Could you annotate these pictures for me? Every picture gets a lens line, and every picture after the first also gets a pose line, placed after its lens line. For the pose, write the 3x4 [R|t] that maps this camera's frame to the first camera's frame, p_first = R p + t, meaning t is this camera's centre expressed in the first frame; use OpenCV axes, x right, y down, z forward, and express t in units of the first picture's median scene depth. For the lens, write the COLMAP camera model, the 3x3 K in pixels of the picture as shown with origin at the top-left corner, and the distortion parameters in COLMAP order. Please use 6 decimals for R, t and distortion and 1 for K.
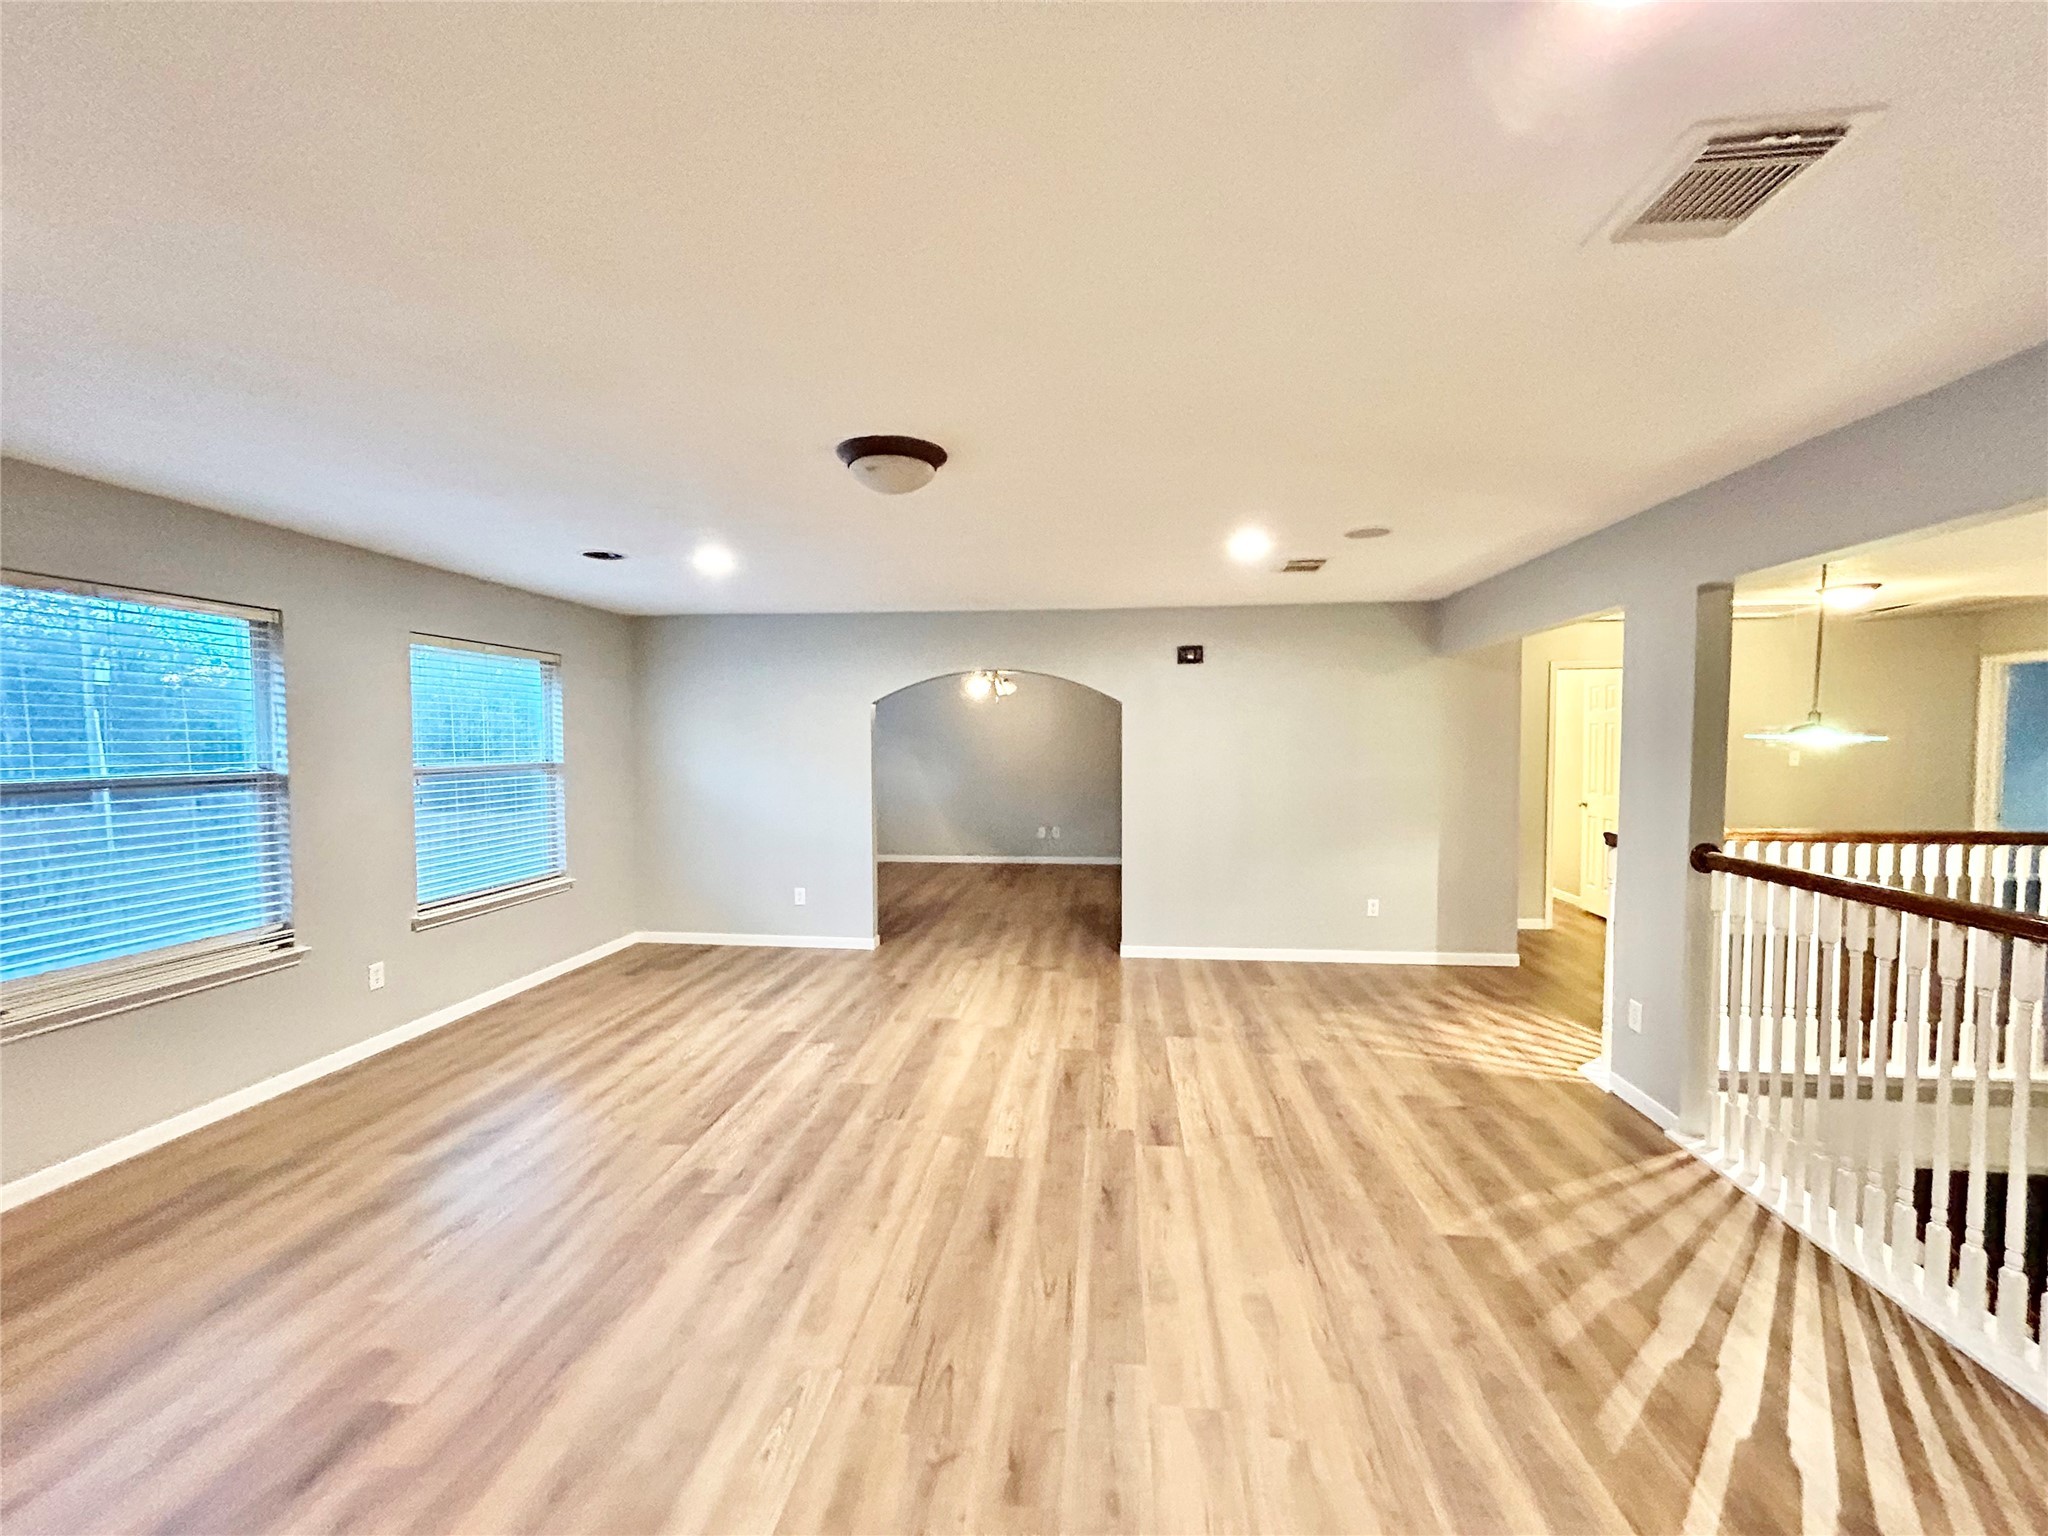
lens RADIAL K [[821.9, 0, 1031.2], [0, 821.9, 770.0], [0, 0, 1]] dist [0.000176, 0.000295]
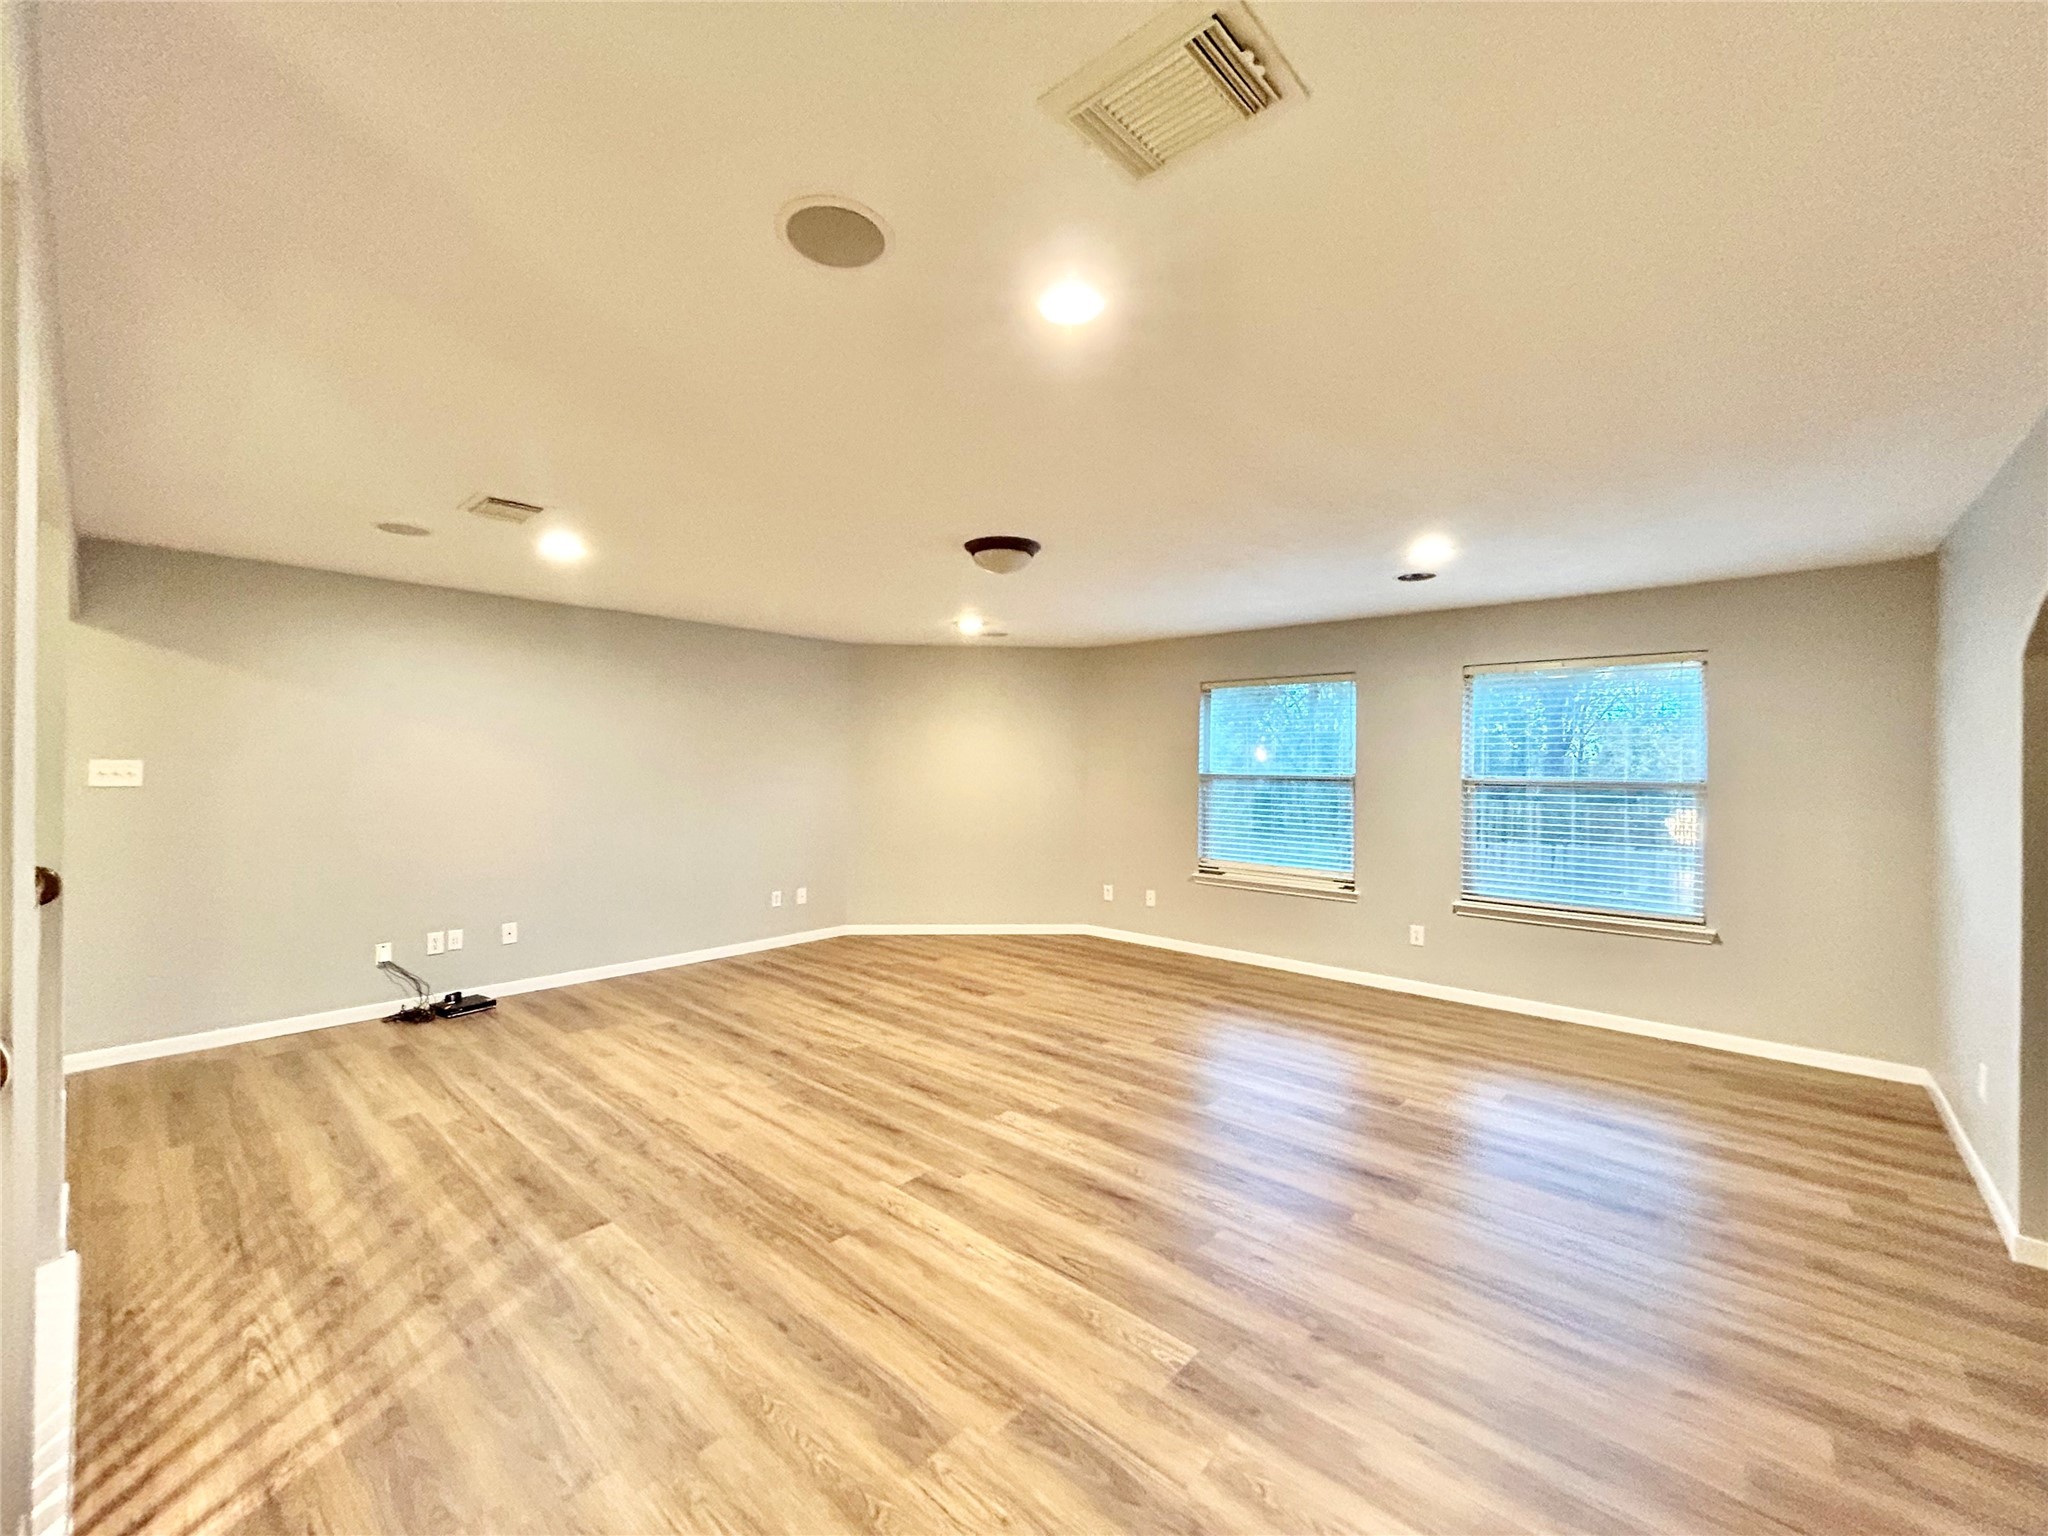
lens RADIAL K [[834.0, 0, 1017.5], [0, 834.0, 763.1], [0, 0, 1]] dist [-0.000390, 0.000671]
pose [[-0.586810, -0.007695, -0.809688, 0.884641], [-0.040527, 0.998981, 0.019877, -0.032754], [0.808710, 0.044478, -0.586524, 1.684101]]
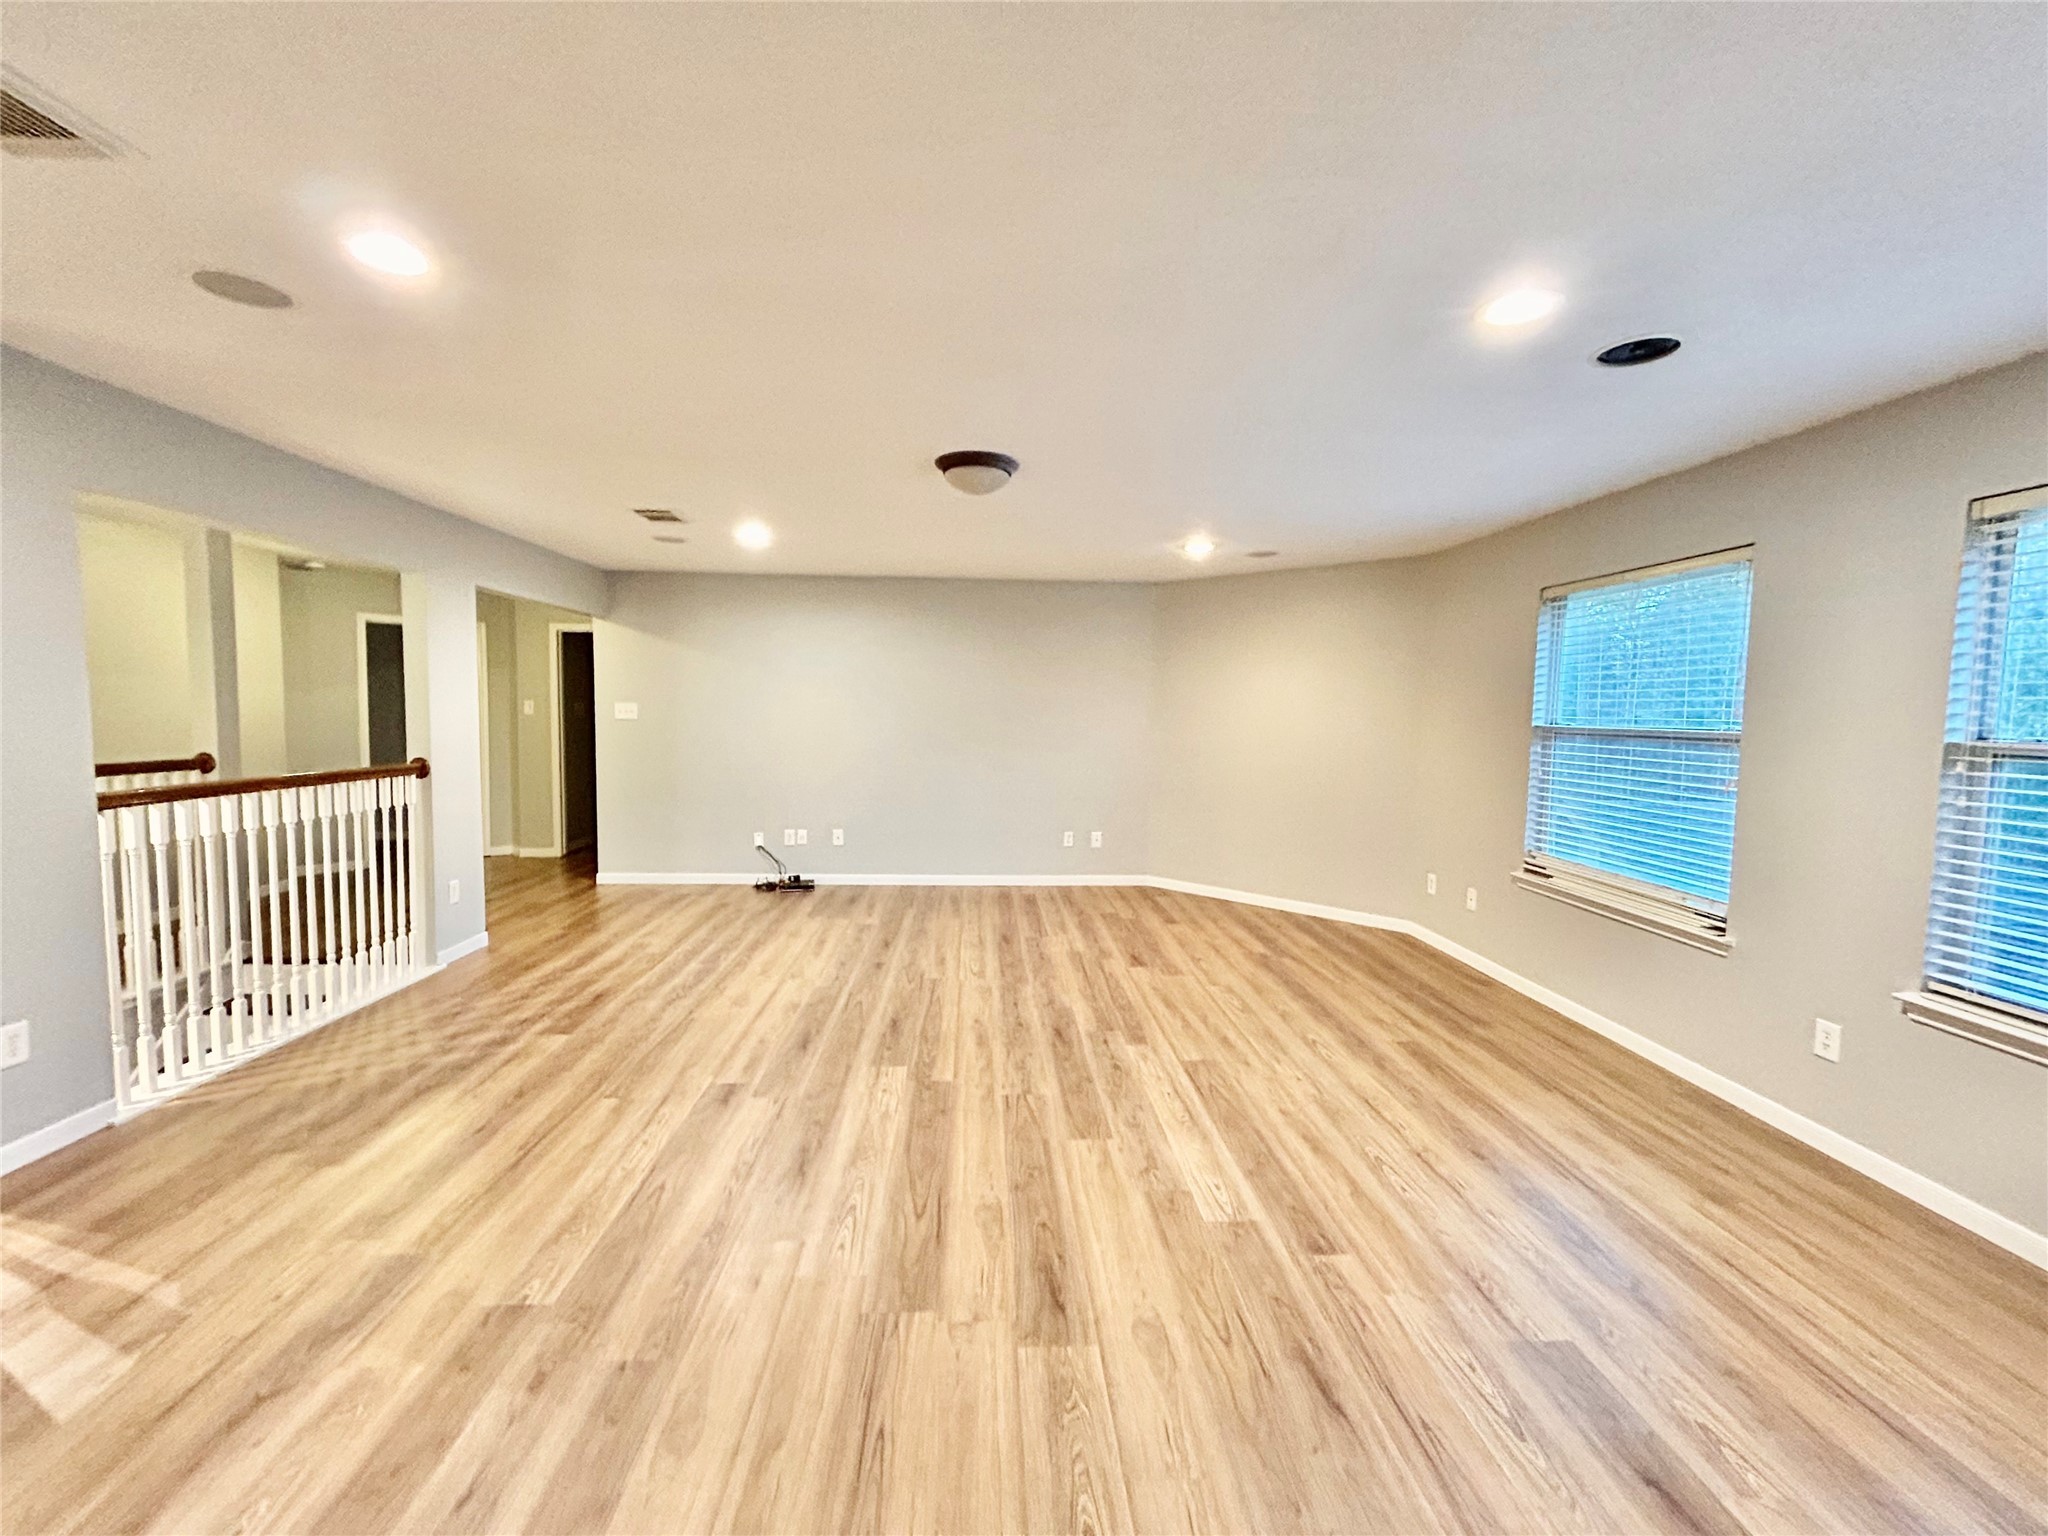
lens RADIAL K [[831.6, 0, 1022.3], [0, 831.6, 761.9], [0, 0, 1]] dist [0.000793, 0.000902]
pose [[-0.988379, -0.005076, -0.151927, -0.037054], [-0.021010, 0.994412, 0.103457, -0.049729], [0.150552, 0.105447, -0.982962, 2.091741]]
